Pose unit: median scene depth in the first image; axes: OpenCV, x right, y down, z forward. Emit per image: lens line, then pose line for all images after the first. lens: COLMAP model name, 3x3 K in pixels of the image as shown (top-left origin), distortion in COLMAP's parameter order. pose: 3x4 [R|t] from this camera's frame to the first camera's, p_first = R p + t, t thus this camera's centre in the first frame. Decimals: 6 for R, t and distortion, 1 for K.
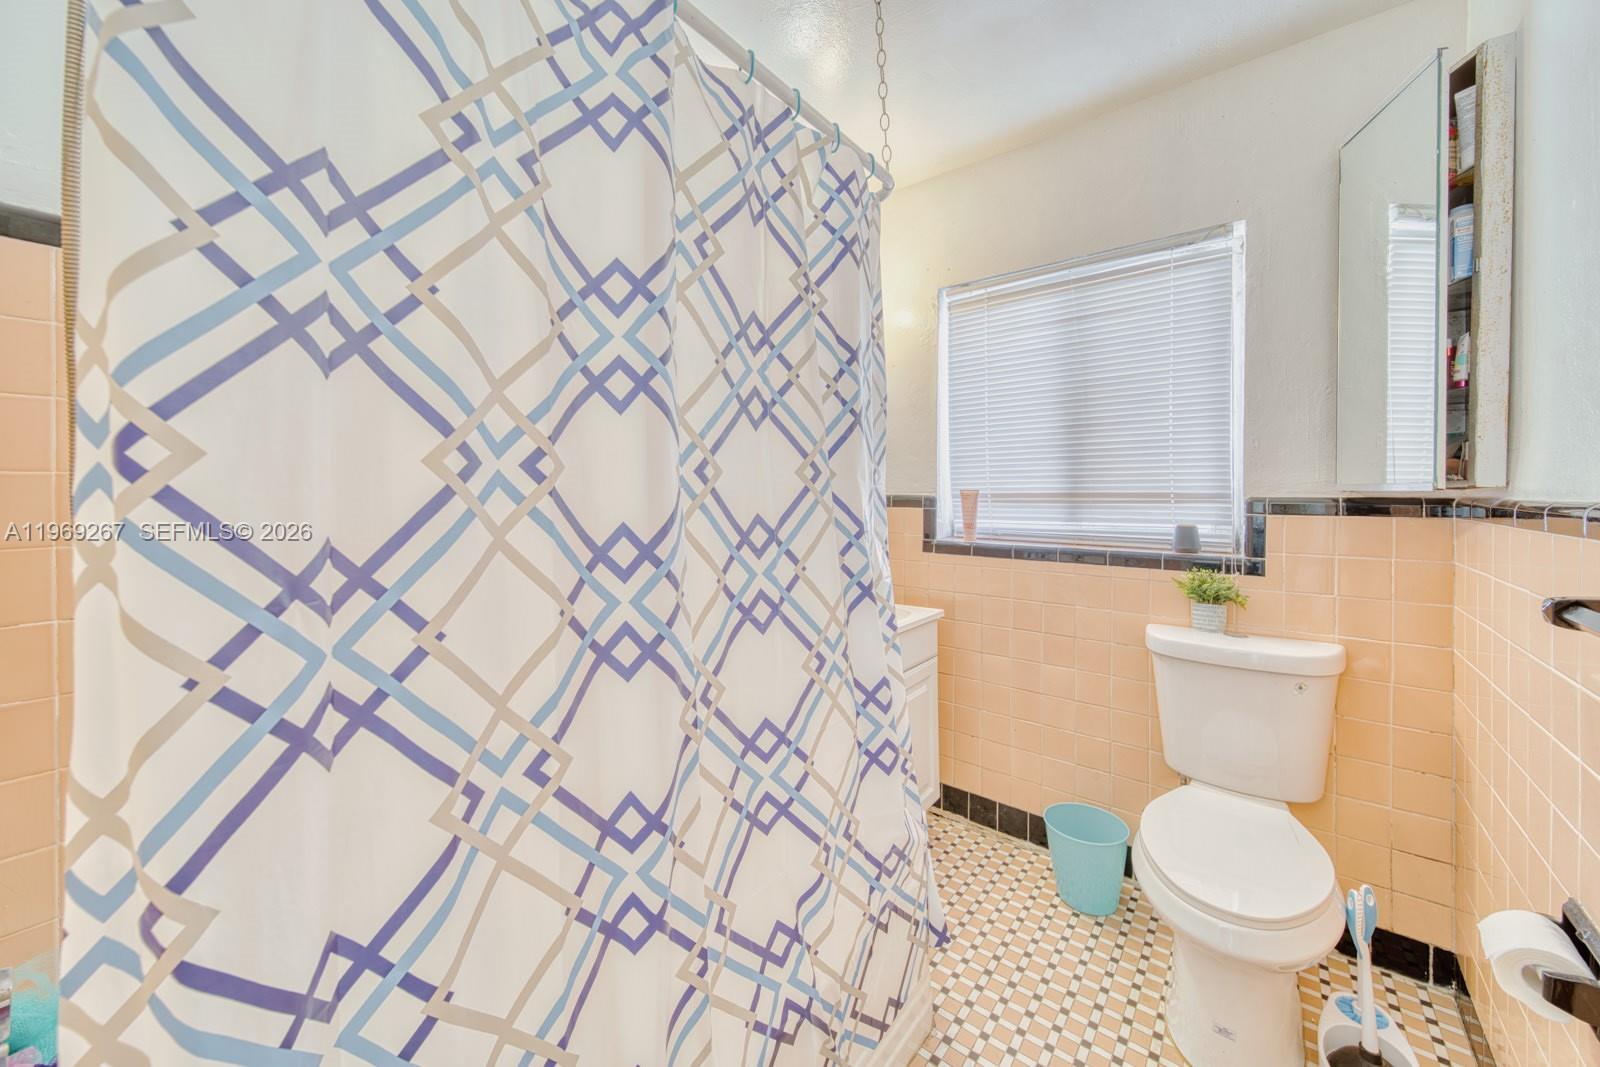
lens RADIAL K [[591.2, 0, 824.9], [0, 591.2, 498.3], [0, 0, 1]] dist [-0.002768, -0.000209]
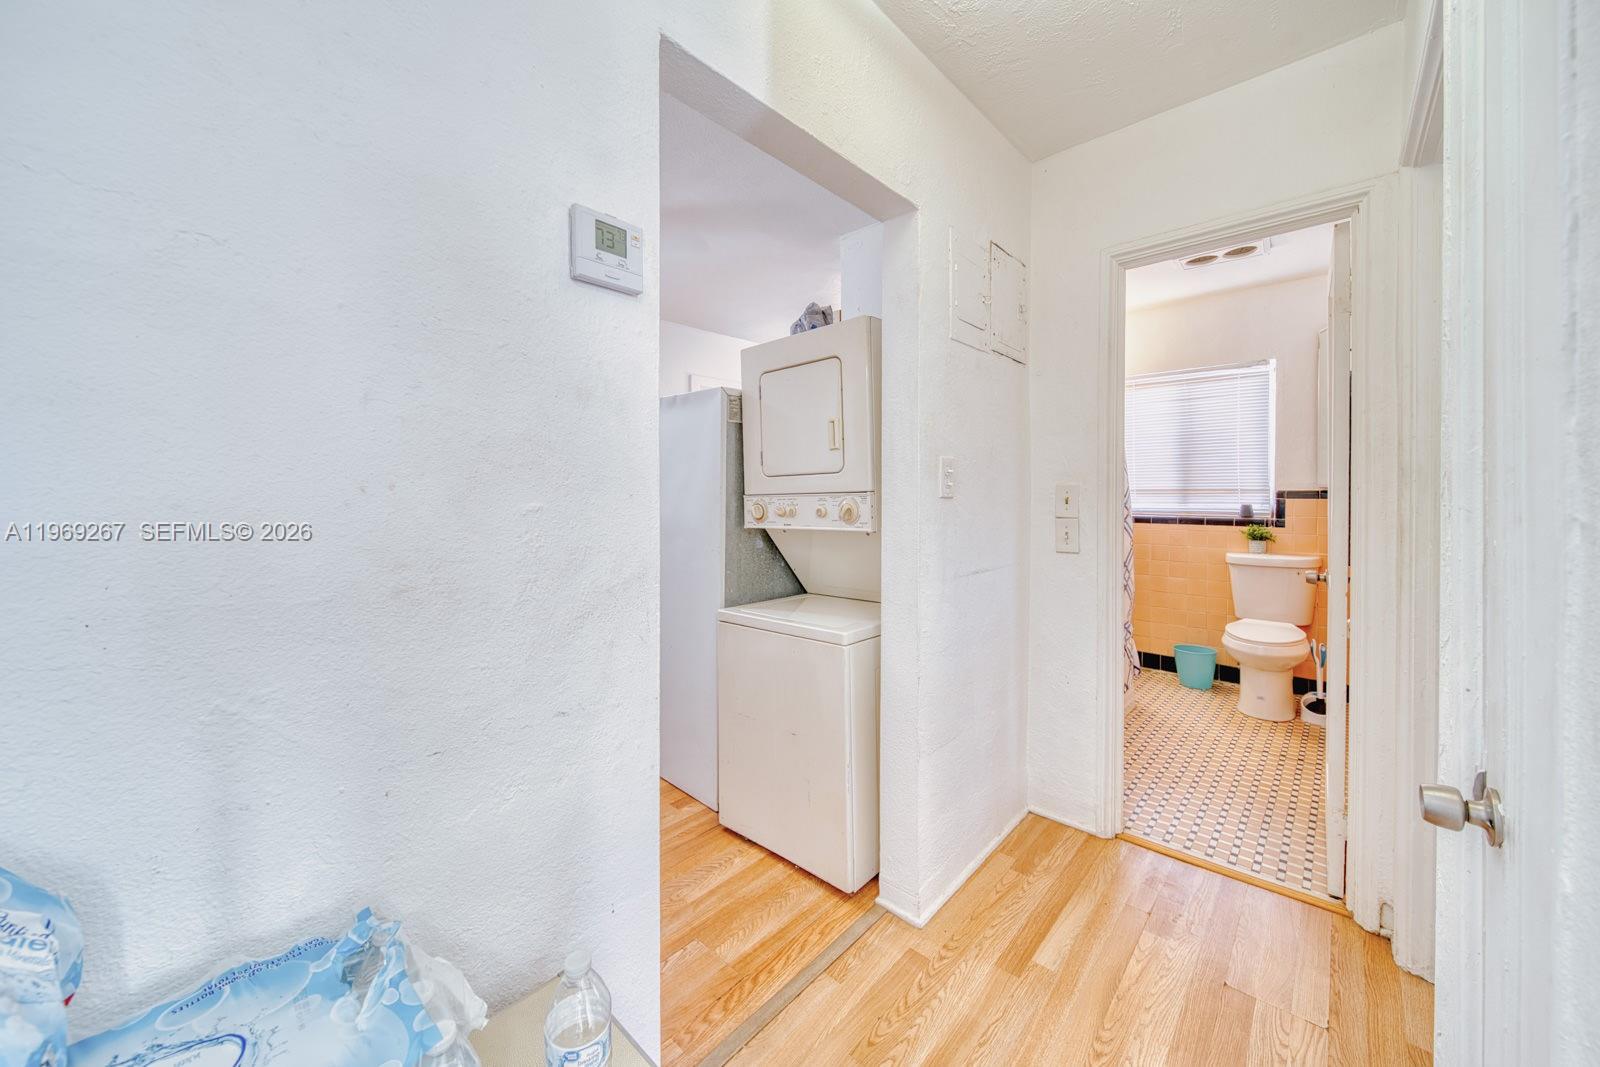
lens RADIAL K [[591.2, 0, 814.1], [0, 591.2, 498.3], [0, 0, 1]] dist [-0.002768, -0.000209]
pose [[0.996152, -0.008352, -0.087244, -0.699185], [0.009414, 0.999886, 0.011765, -0.013672], [0.087136, -0.012541, 0.996117, -1.164307]]
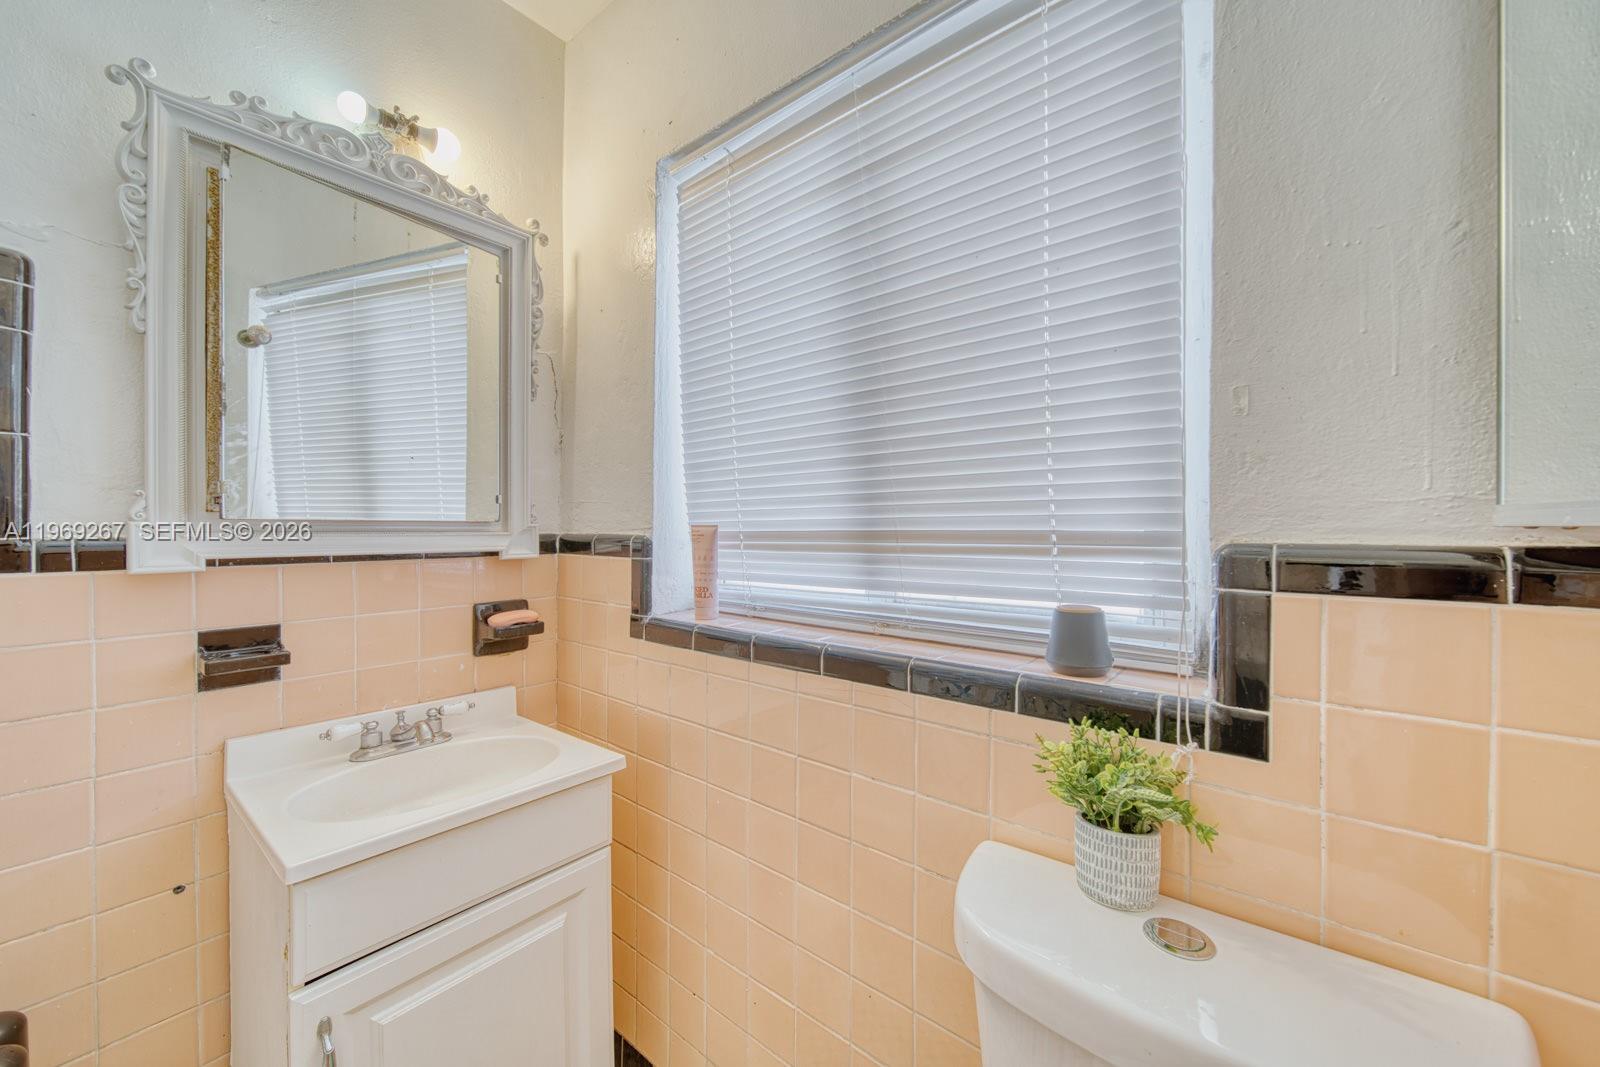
lens RADIAL K [[591.2, 0, 793.5], [0, 591.2, 533.0], [0, 0, 1]] dist [-0.002768, -0.000209]
pose [[0.998105, 0.002852, -0.061465, 0.433551], [-0.003212, 0.999978, -0.005763, -0.004970], [0.061447, 0.005950, 0.998093, 0.563919]]
